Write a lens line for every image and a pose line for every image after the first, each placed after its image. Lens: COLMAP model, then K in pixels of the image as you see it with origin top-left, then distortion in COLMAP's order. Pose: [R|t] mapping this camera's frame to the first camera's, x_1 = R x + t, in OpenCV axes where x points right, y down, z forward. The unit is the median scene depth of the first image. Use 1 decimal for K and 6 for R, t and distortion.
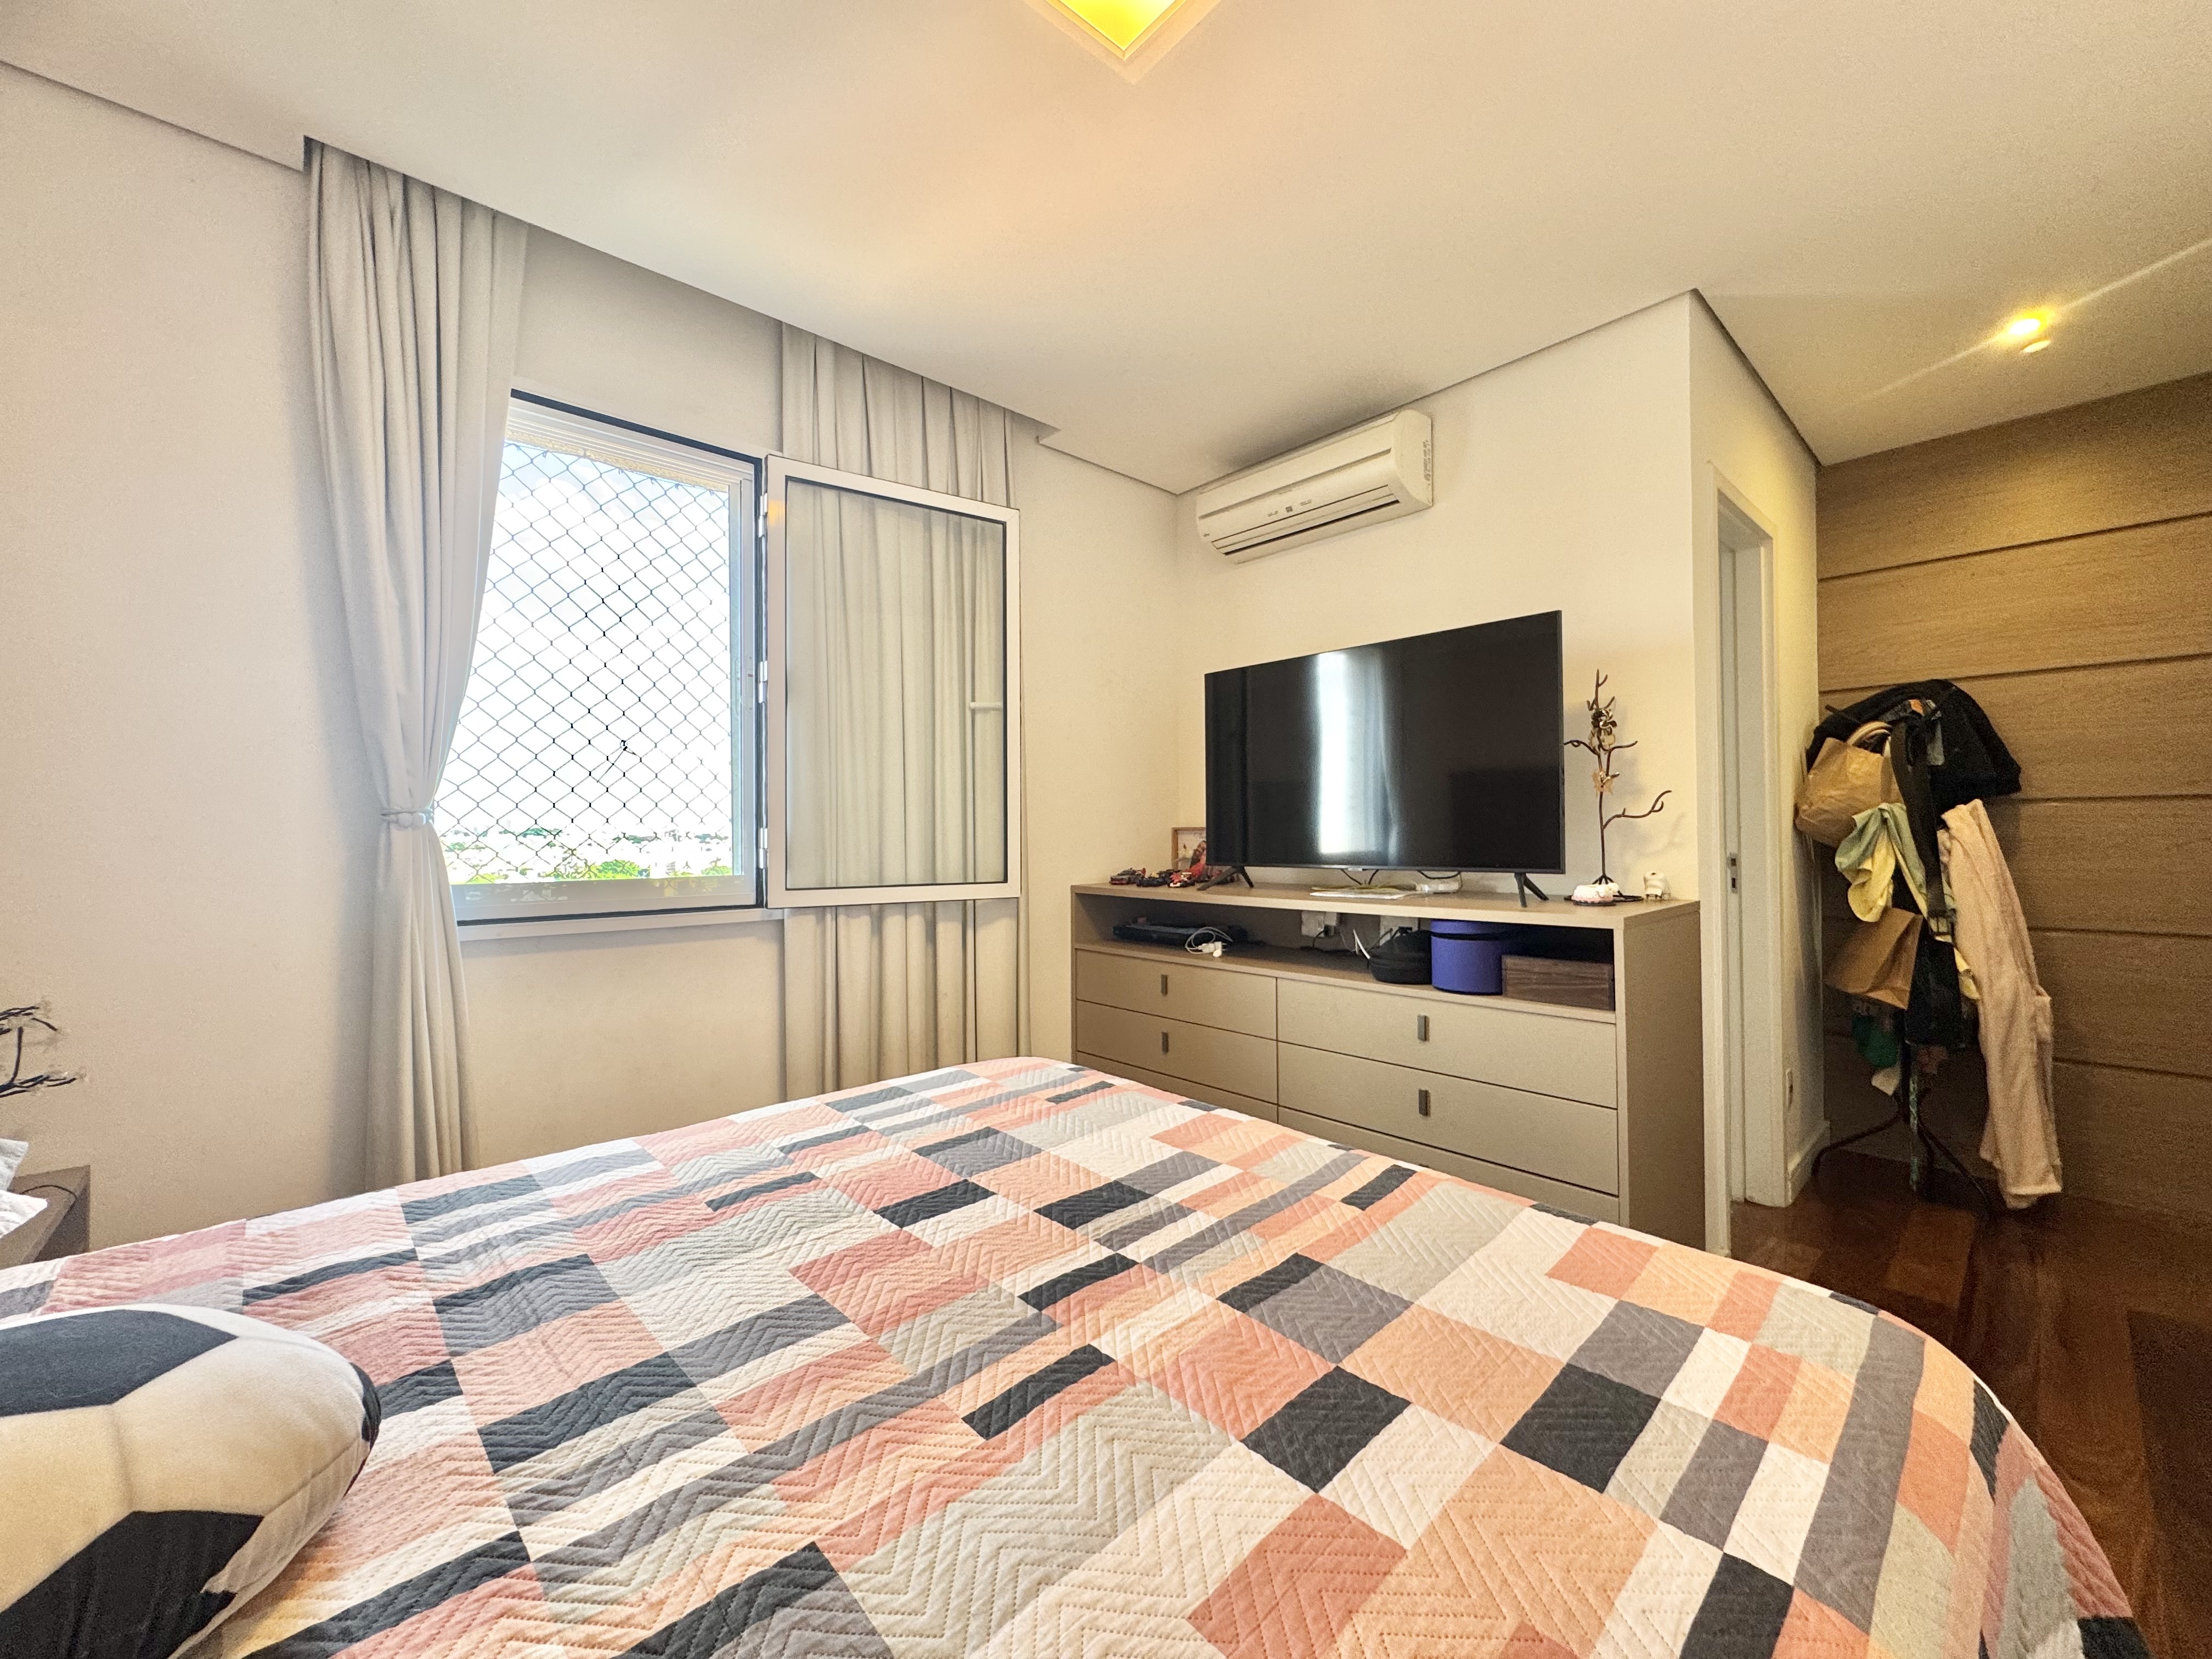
lens RADIAL K [[881.1, 0, 1110.8], [0, 881.1, 831.8], [0, 0, 1]] dist [-0.002826, 0.000786]
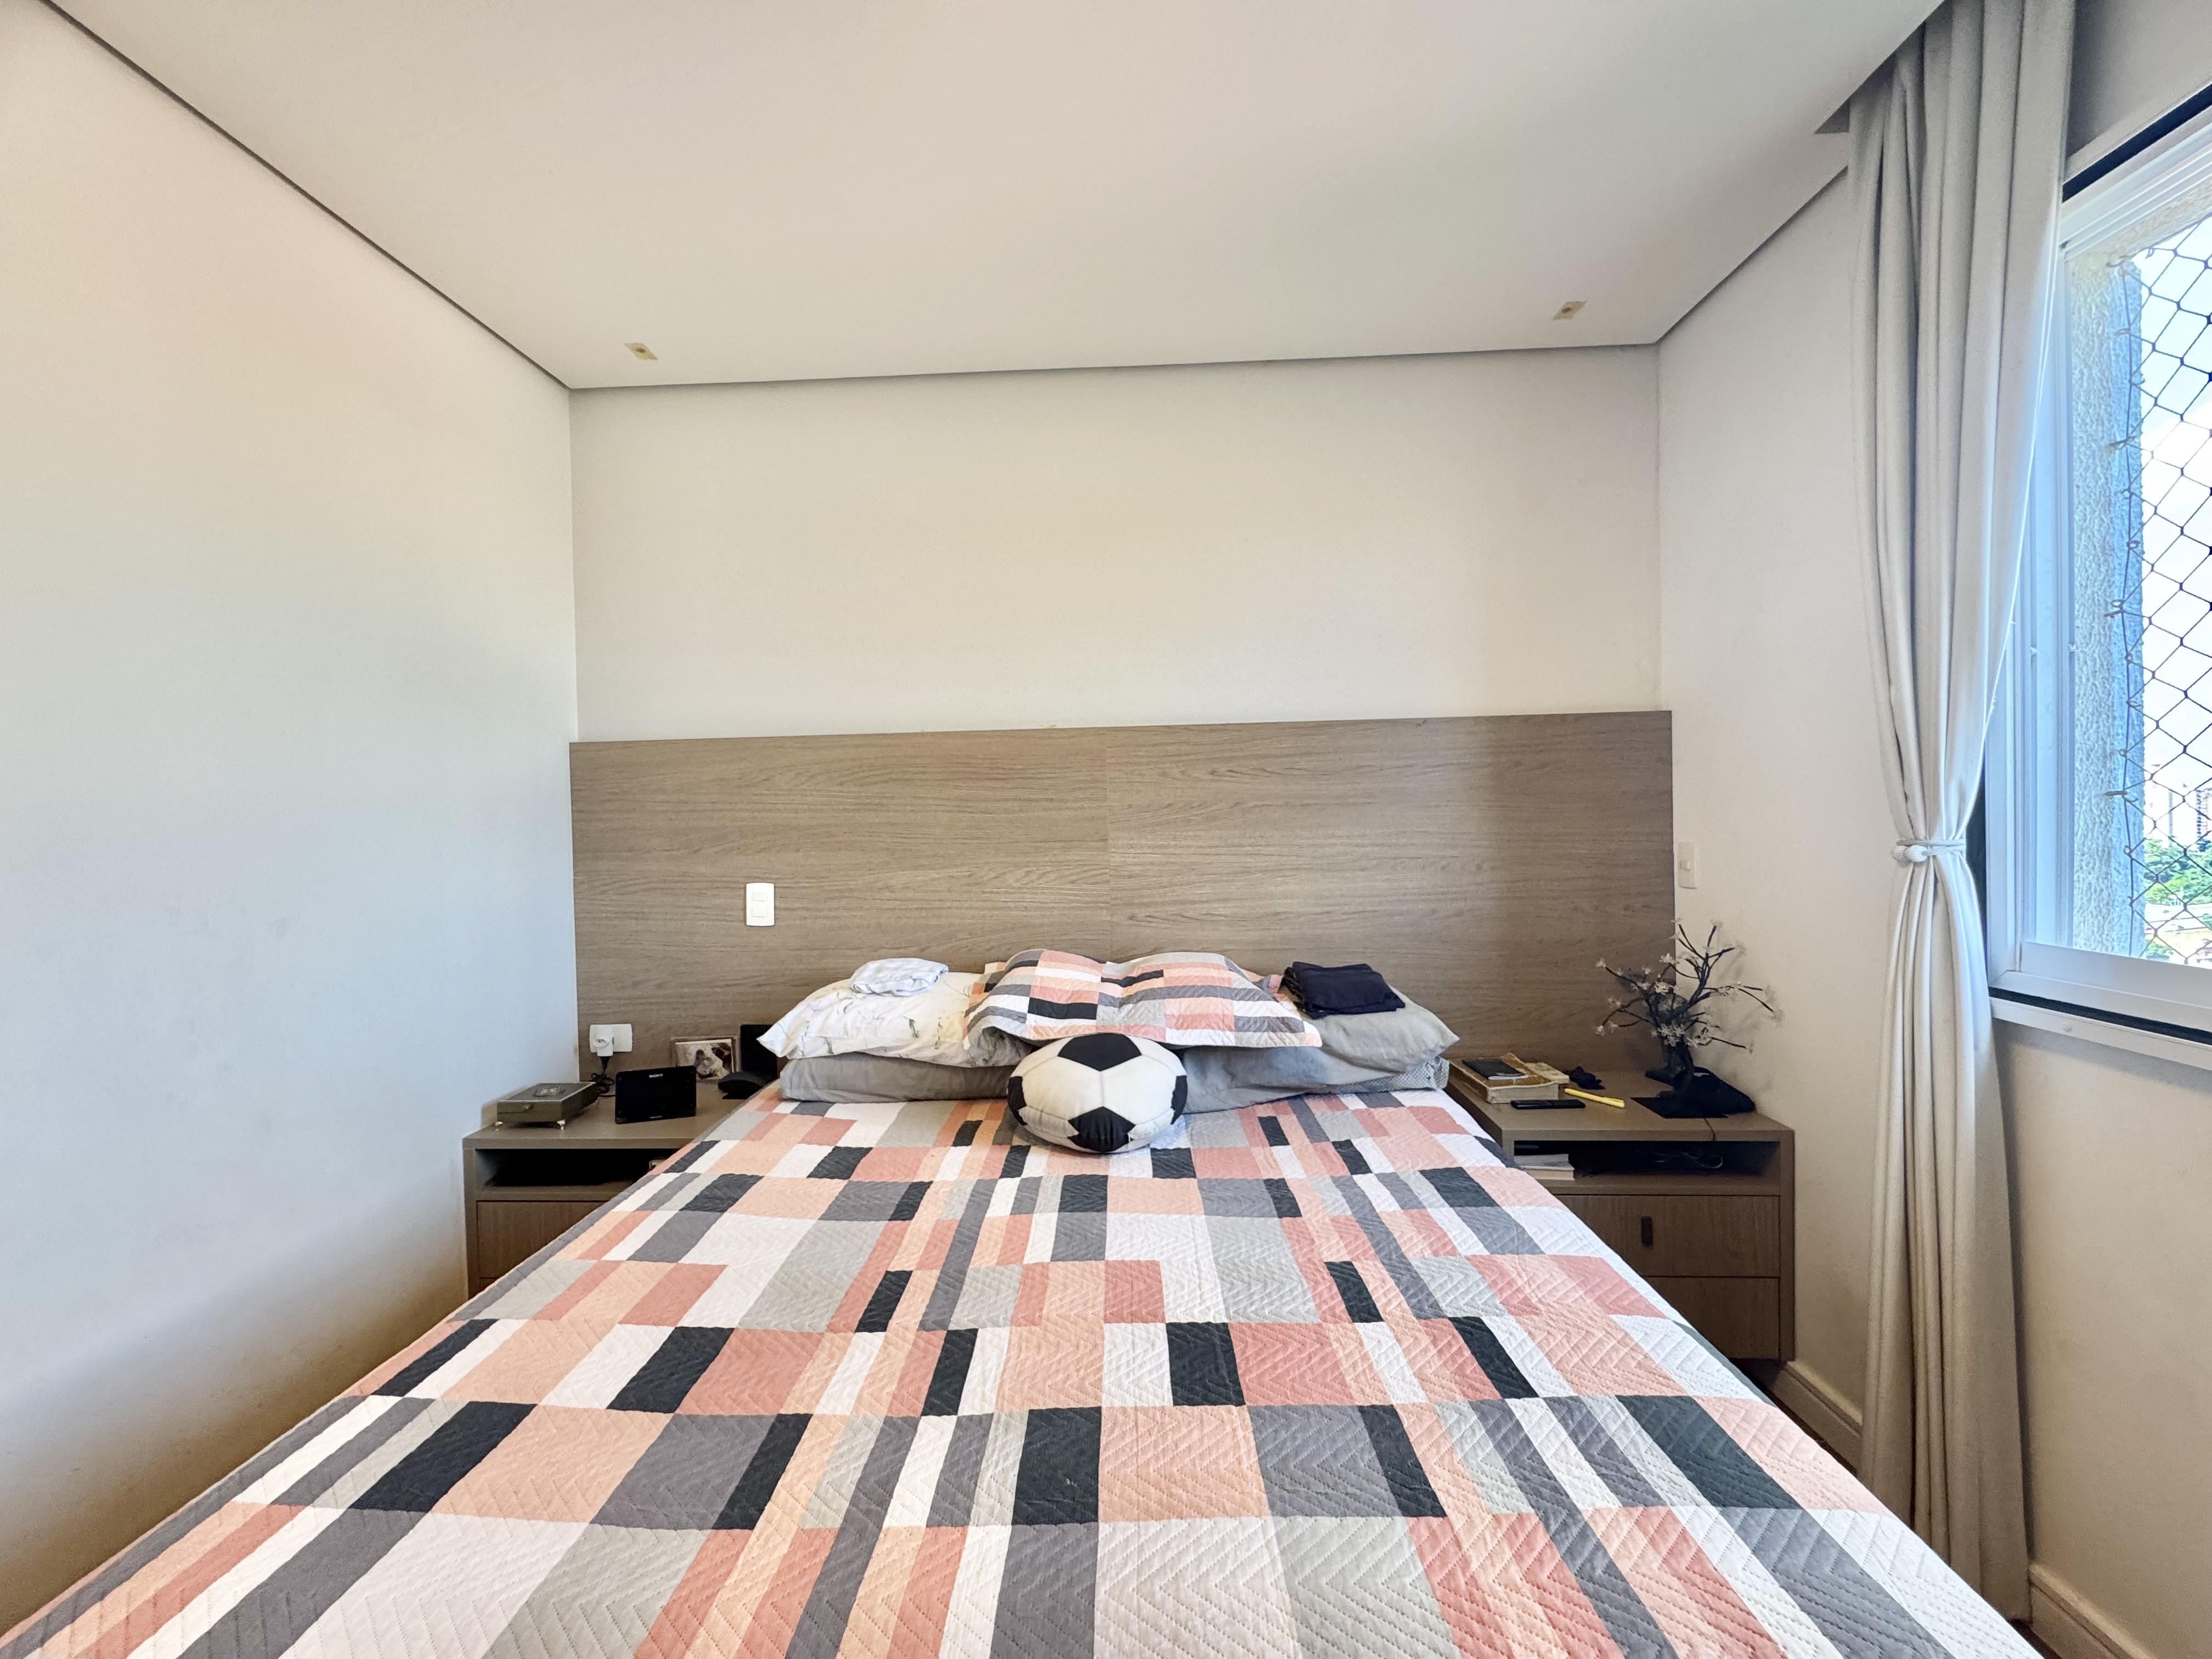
lens RADIAL K [[881.1, 0, 1111.2], [0, 881.1, 831.2], [0, 0, 1]] dist [-0.002826, 0.000786]
pose [[-0.704414, 0.039192, -0.708707, 0.451660], [0.029232, 0.999229, 0.026203, -0.115385], [0.709187, -0.002259, -0.705017, 1.564055]]
